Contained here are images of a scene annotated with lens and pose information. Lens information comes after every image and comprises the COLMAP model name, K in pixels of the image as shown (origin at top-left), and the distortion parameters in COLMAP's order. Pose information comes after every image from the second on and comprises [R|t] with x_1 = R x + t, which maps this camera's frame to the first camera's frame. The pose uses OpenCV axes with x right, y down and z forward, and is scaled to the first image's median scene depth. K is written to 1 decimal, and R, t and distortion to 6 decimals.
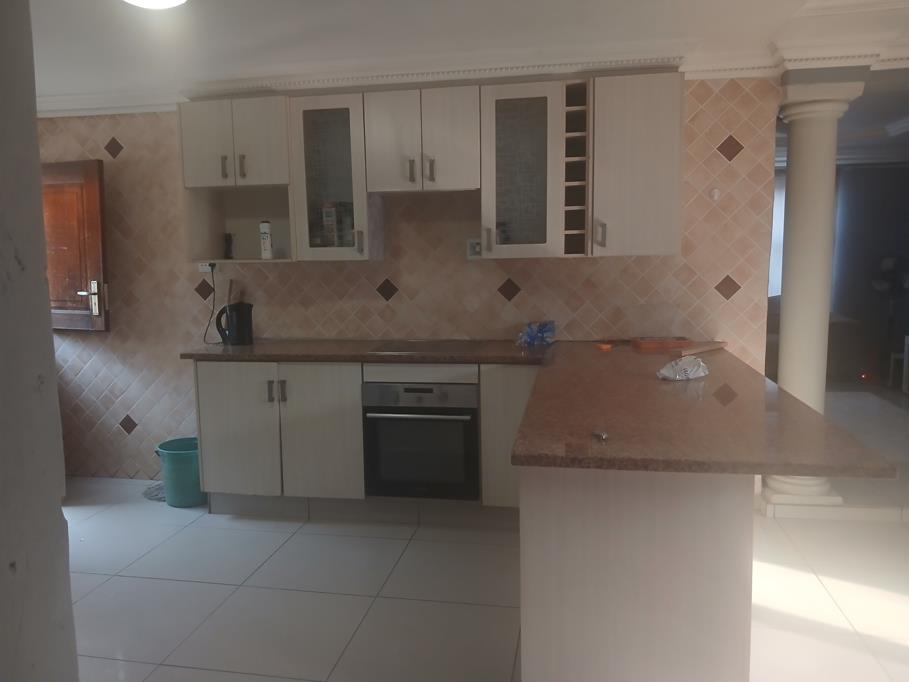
lens RADIAL K [[719.0, 0, 469.3], [0, 719.0, 356.9], [0, 0, 1]] dist [0.000287, -0.011852]
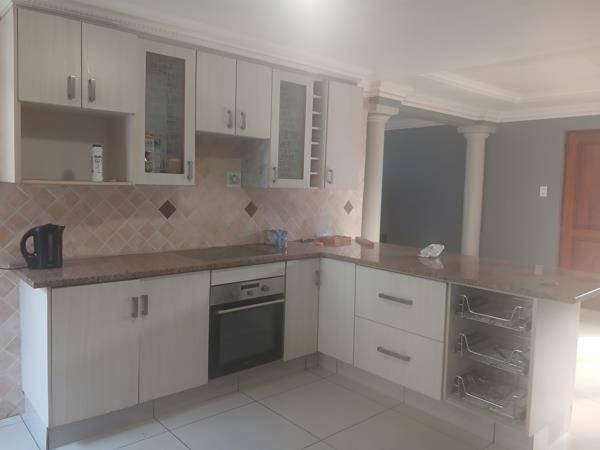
lens RADIAL K [[477.6, 0, 300.0], [0, 477.6, 225.0], [0, 0, 1]] dist [0.090123, -0.328858]
pose [[0.605737, -0.034111, 0.794933, -0.682412], [0.070189, 0.997476, -0.010681, -0.047809], [-0.792563, 0.062266, 0.606603, 0.371097]]
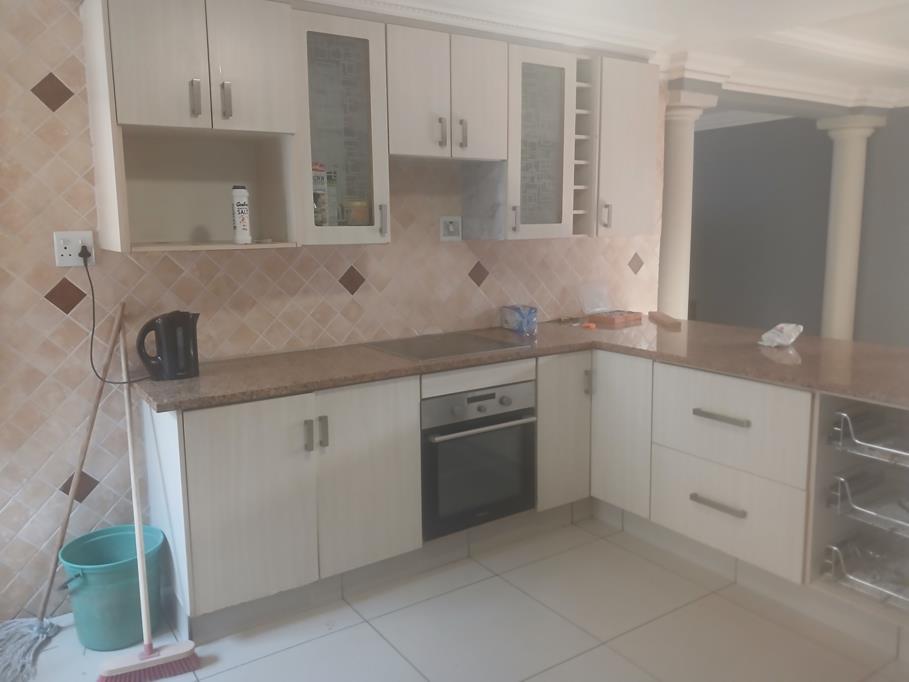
lens RADIAL K [[722.2, 0, 454.5], [0, 722.2, 341.0], [0, 0, 1]] dist [0.015586, -0.034823]
pose [[0.703978, -0.107786, 0.701995, -0.651415], [0.098759, 0.993670, 0.053532, -0.065082], [-0.703322, 0.031643, 0.710167, 0.404359]]
